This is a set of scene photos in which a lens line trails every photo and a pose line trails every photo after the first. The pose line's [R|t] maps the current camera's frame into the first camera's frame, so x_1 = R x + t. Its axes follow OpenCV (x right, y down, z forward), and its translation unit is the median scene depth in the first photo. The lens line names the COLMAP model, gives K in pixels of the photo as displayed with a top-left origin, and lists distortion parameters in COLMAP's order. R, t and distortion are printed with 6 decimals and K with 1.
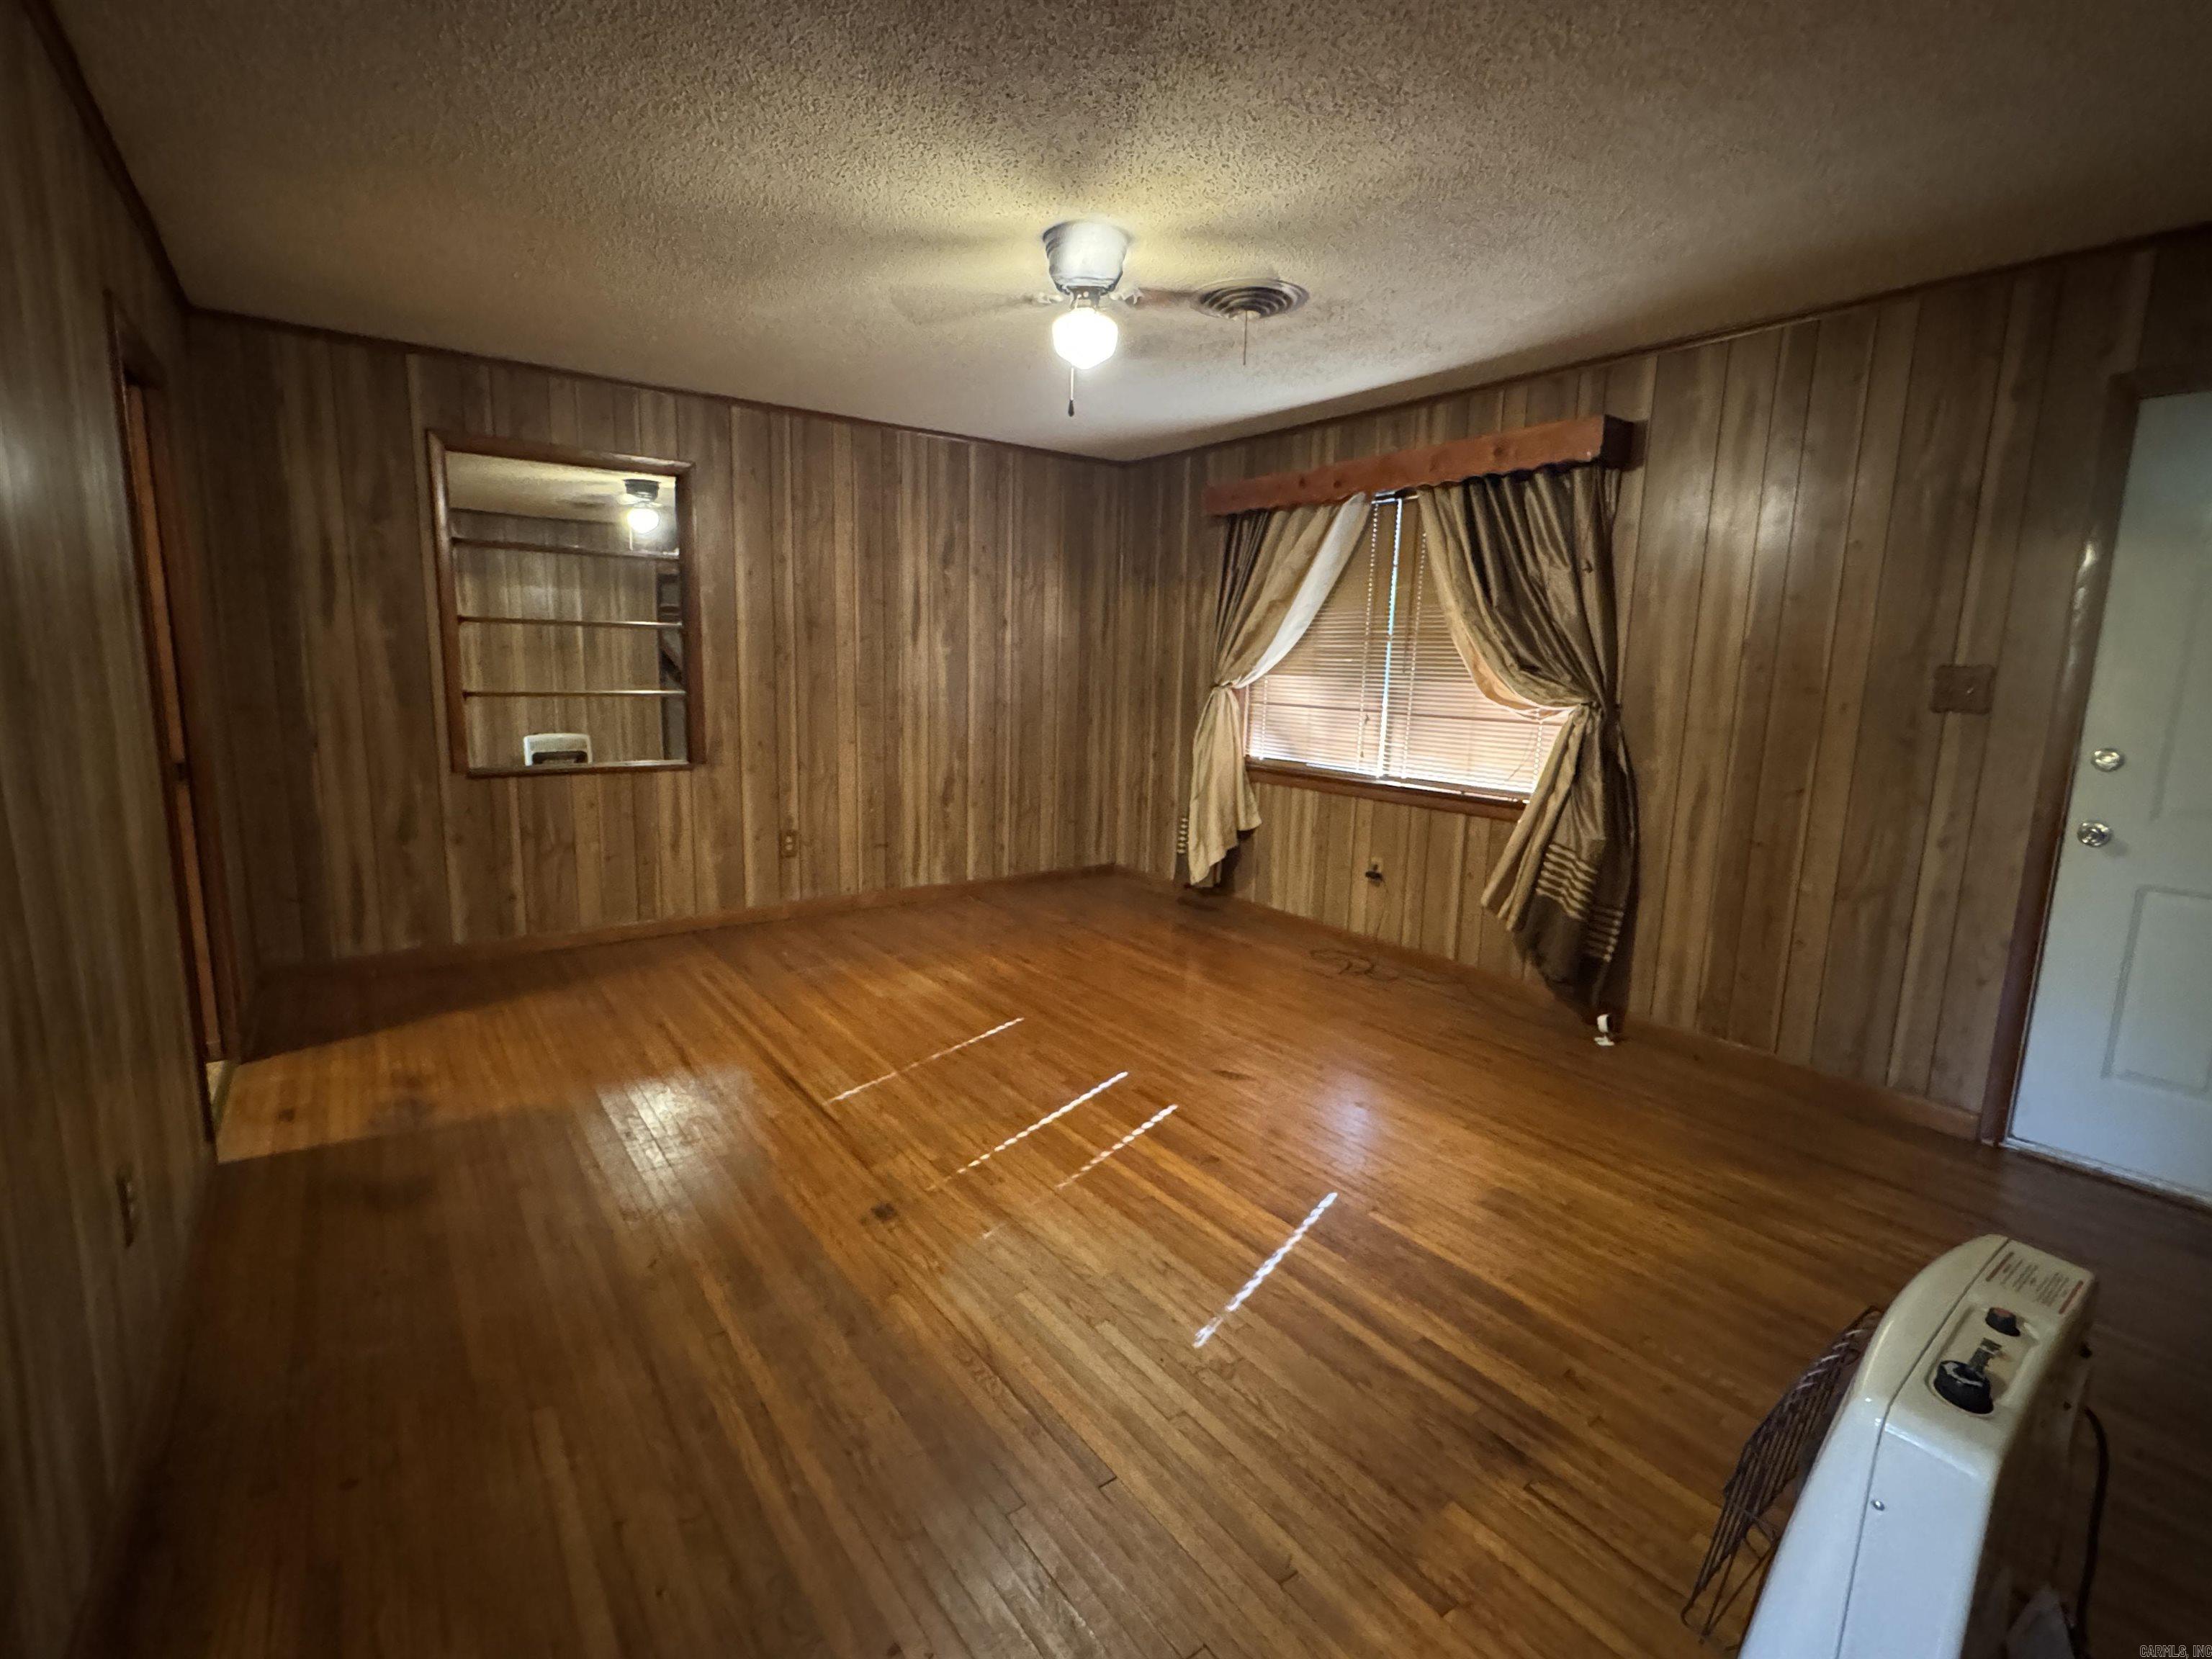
lens RADIAL K [[1010.0, 0, 1110.1], [0, 1010.0, 825.0], [0, 0, 1]] dist [-0.002666, 0.000526]
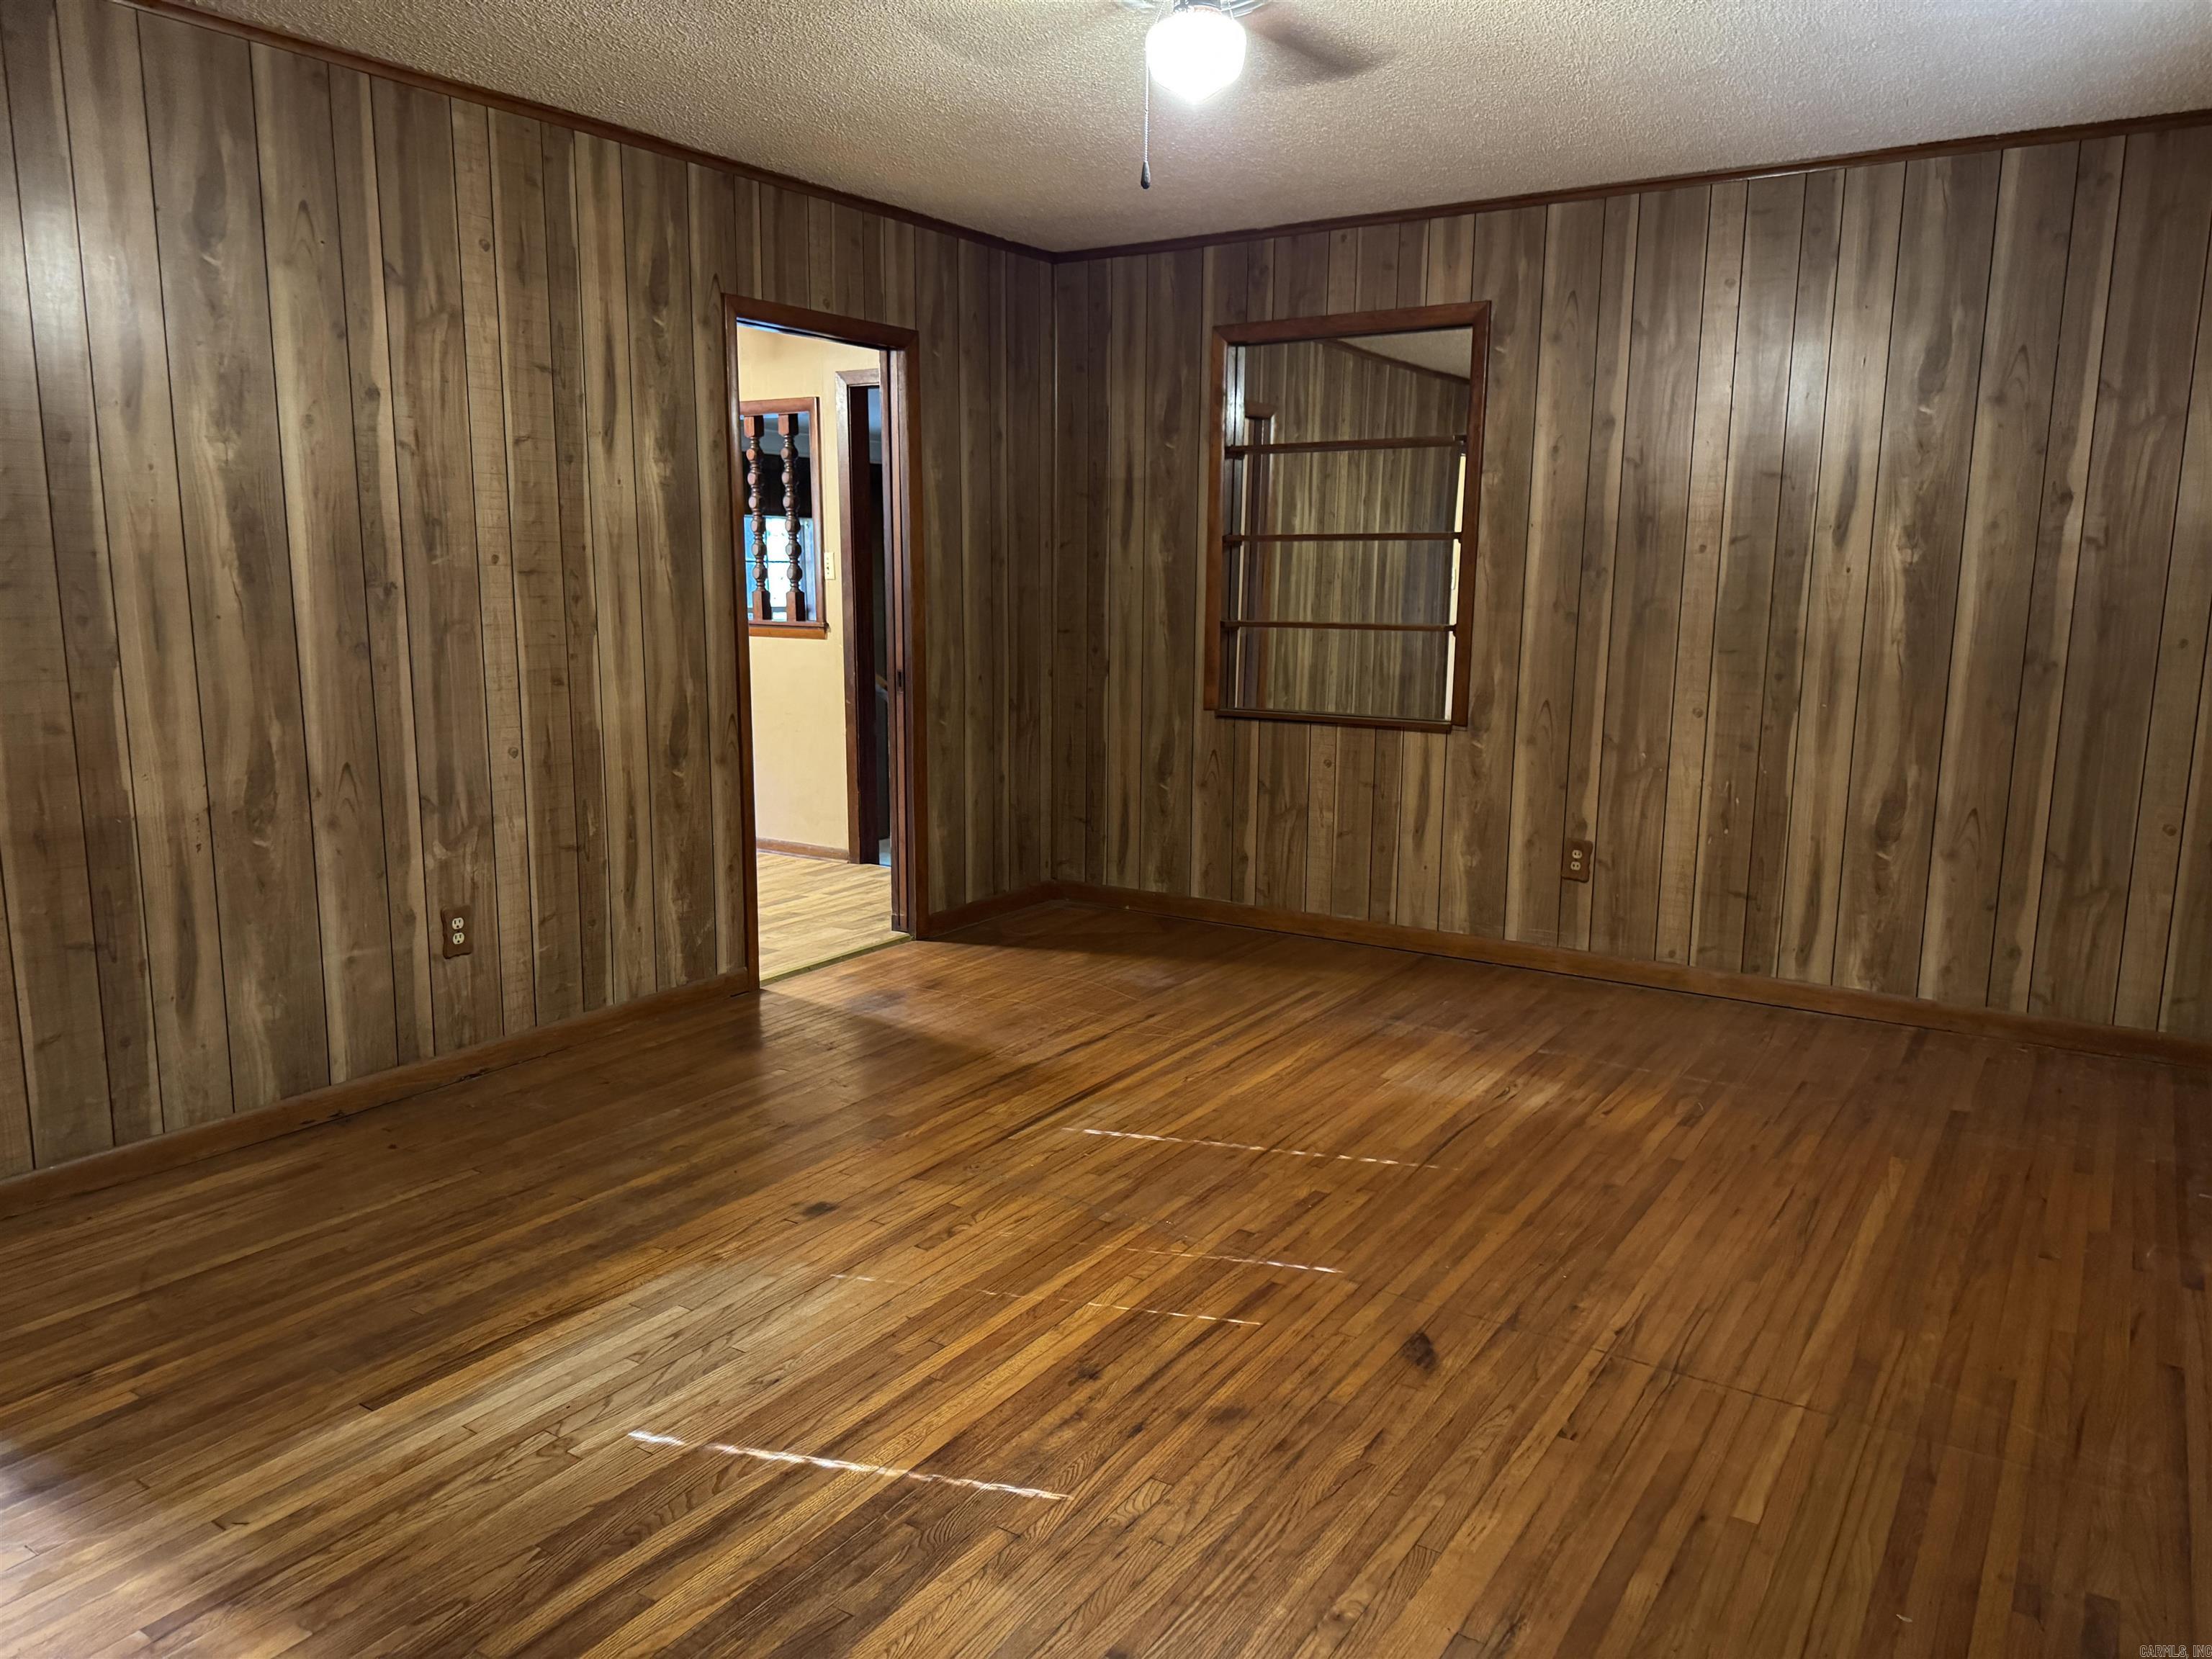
lens RADIAL K [[1581.0, 0, 1146.1], [0, 1581.0, 869.0], [0, 0, 1]] dist [0.020632, -0.017998]
pose [[0.344834, 0.152390, -0.926211, 0.628220], [-0.150009, 0.982998, 0.105884, -0.050288], [0.926600, 0.102428, 0.361831, 0.431036]]
